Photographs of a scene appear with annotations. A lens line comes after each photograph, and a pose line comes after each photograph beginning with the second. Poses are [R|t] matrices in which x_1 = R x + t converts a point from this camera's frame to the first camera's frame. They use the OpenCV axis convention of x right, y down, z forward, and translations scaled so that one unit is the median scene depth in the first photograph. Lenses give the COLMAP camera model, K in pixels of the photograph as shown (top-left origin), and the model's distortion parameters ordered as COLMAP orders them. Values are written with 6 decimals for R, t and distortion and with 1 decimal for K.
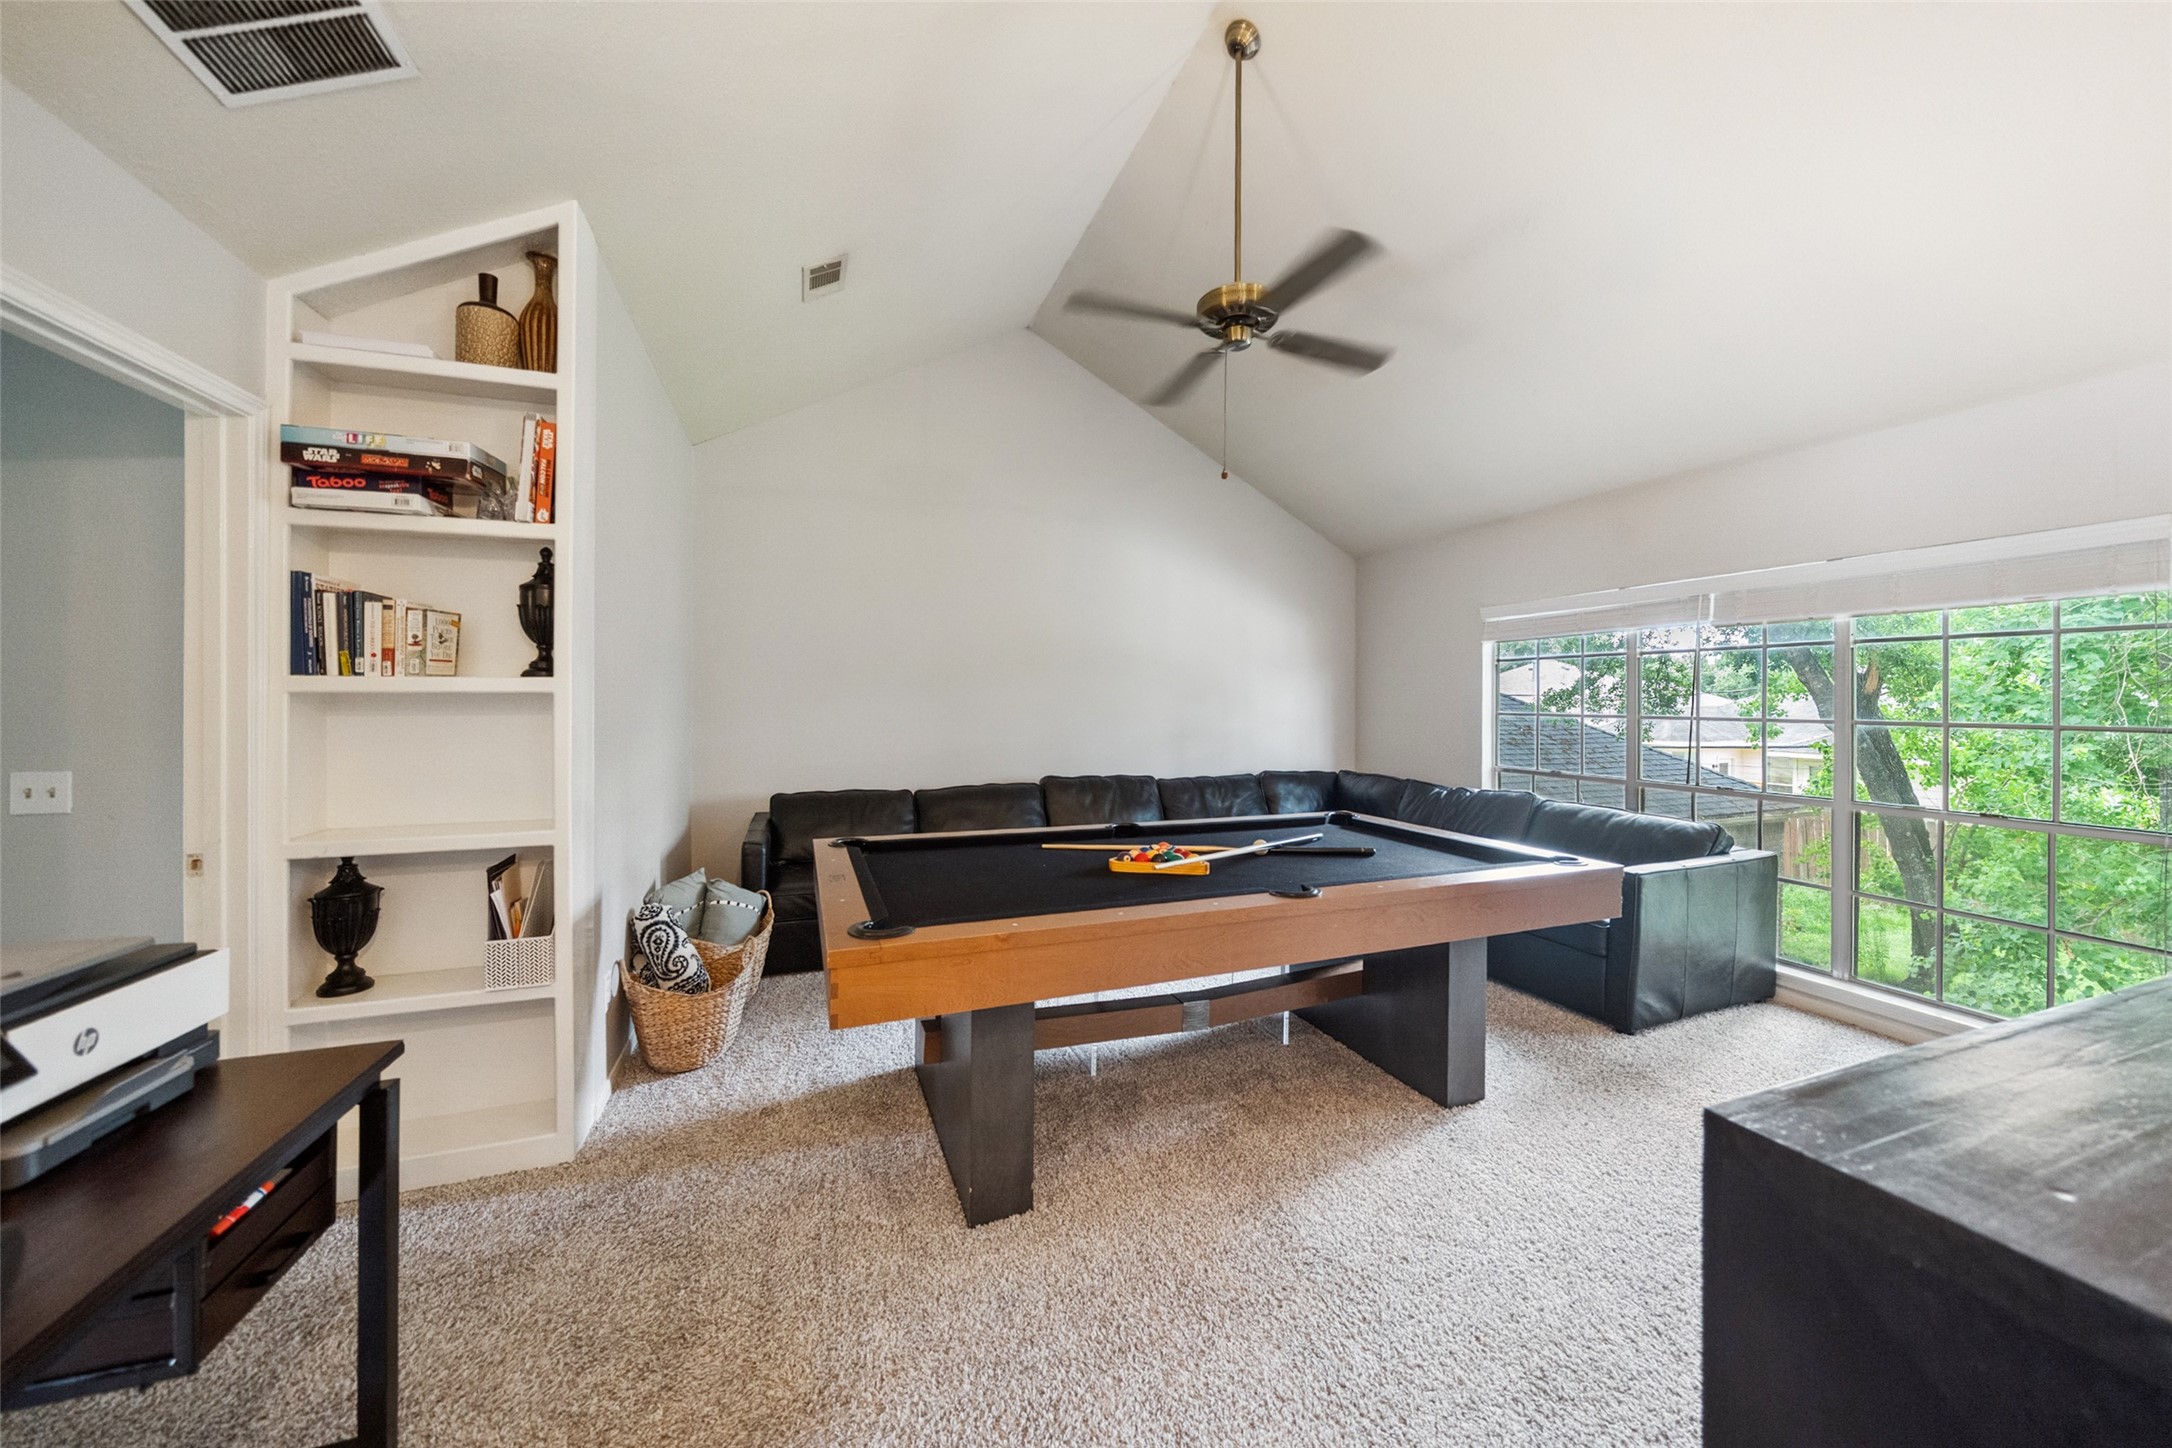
lens RADIAL K [[748.9, 0, 1091.2], [0, 748.9, 704.5], [0, 0, 1]] dist [-0.002291, 0.000127]
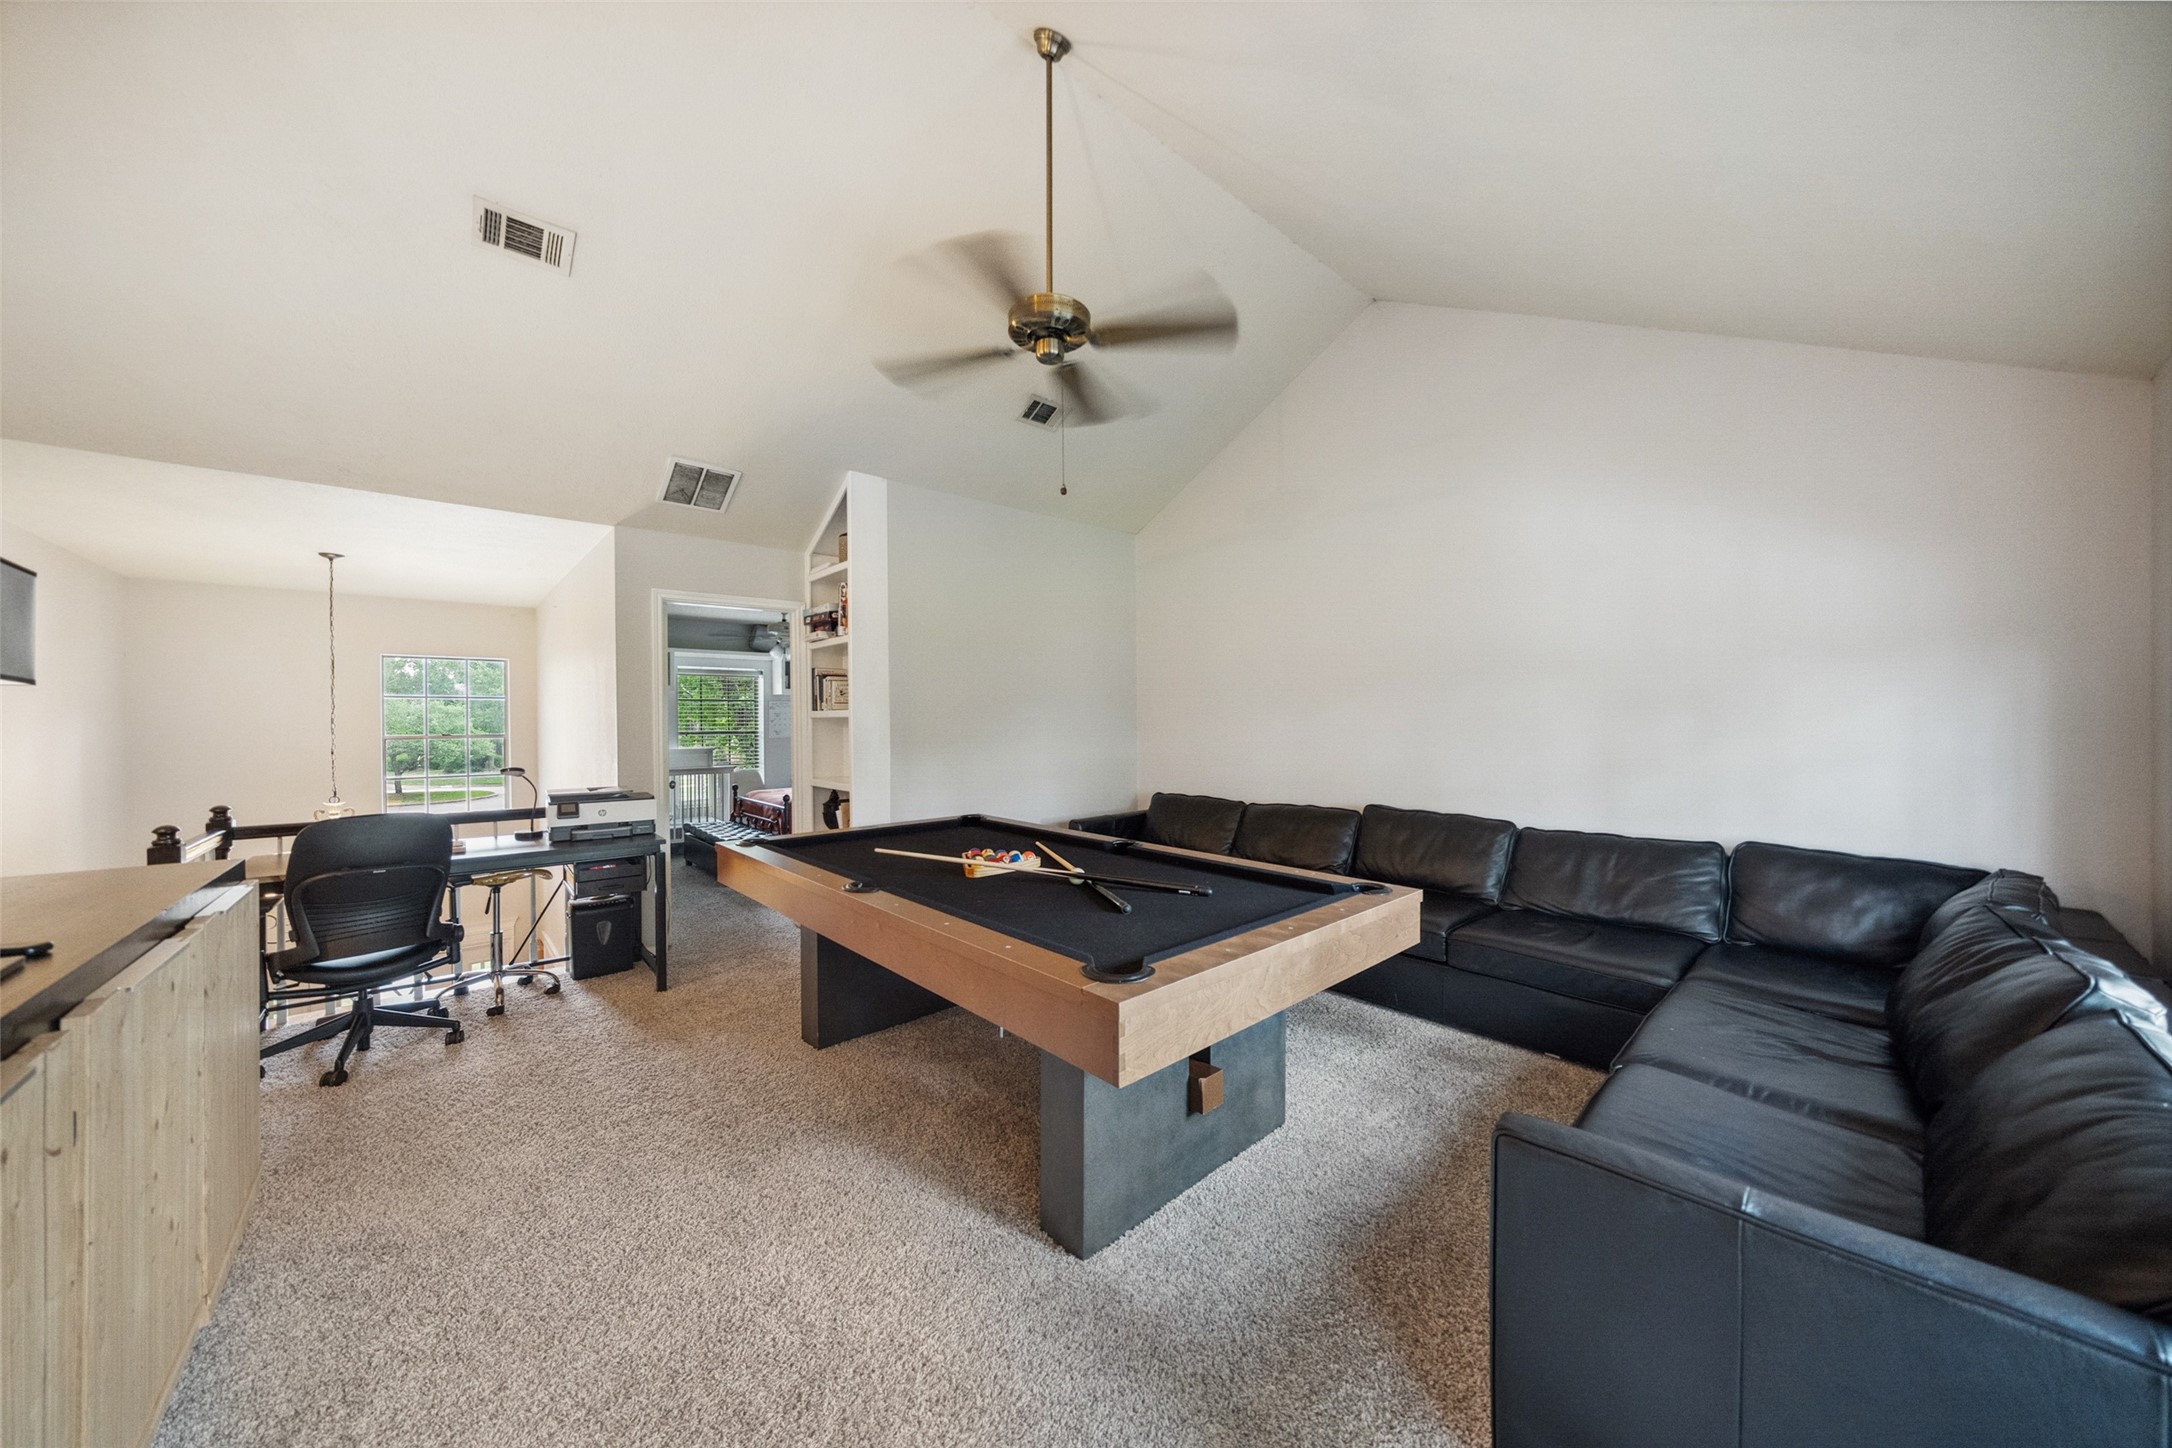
lens RADIAL K [[746.1, 0, 1095.5], [0, 746.1, 721.5], [0, 0, 1]] dist [-0.000342, 0.000013]
pose [[0.374655, 0.000037, -0.927164, 1.322102], [0.002253, 0.999997, 0.000951, -0.004710], [0.927162, -0.002445, 0.374654, 0.802344]]
